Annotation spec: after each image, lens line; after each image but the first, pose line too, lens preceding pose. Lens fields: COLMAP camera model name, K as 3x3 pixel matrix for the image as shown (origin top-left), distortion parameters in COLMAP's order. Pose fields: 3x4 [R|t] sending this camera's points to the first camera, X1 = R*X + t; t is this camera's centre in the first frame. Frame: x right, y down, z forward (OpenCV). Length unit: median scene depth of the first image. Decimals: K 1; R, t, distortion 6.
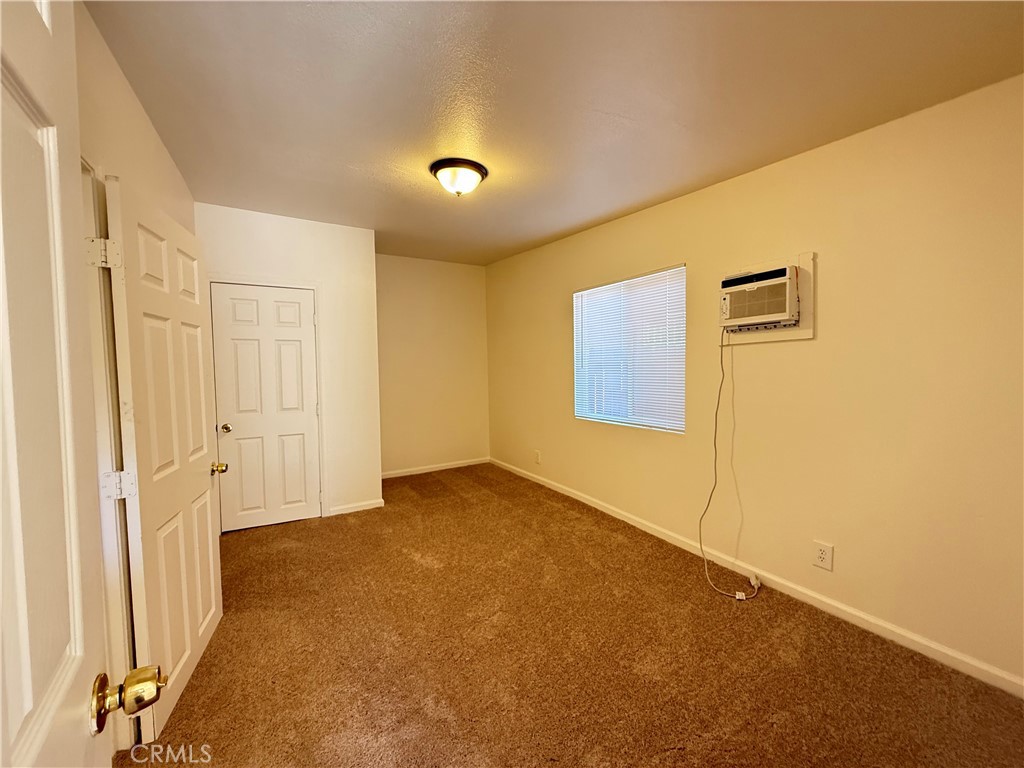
lens RADIAL K [[408.9, 0, 513.0], [0, 408.9, 383.0], [0, 0, 1]] dist [0.001512, -0.000269]
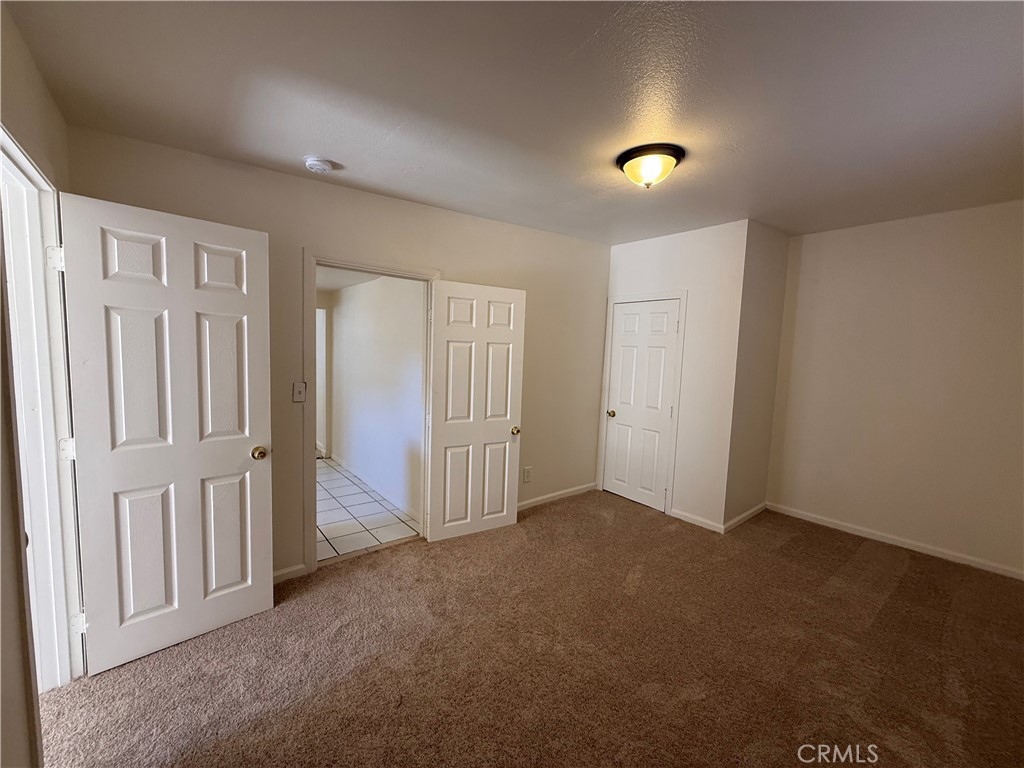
lens RADIAL K [[408.9, 0, 512.2], [0, 408.9, 386.6], [0, 0, 1]] dist [0.001512, -0.000269]
pose [[0.149605, 0.103148, -0.983351, 0.494311], [-0.079630, 0.992570, 0.092000, -0.067329], [0.985534, 0.064540, 0.156707, 0.422068]]
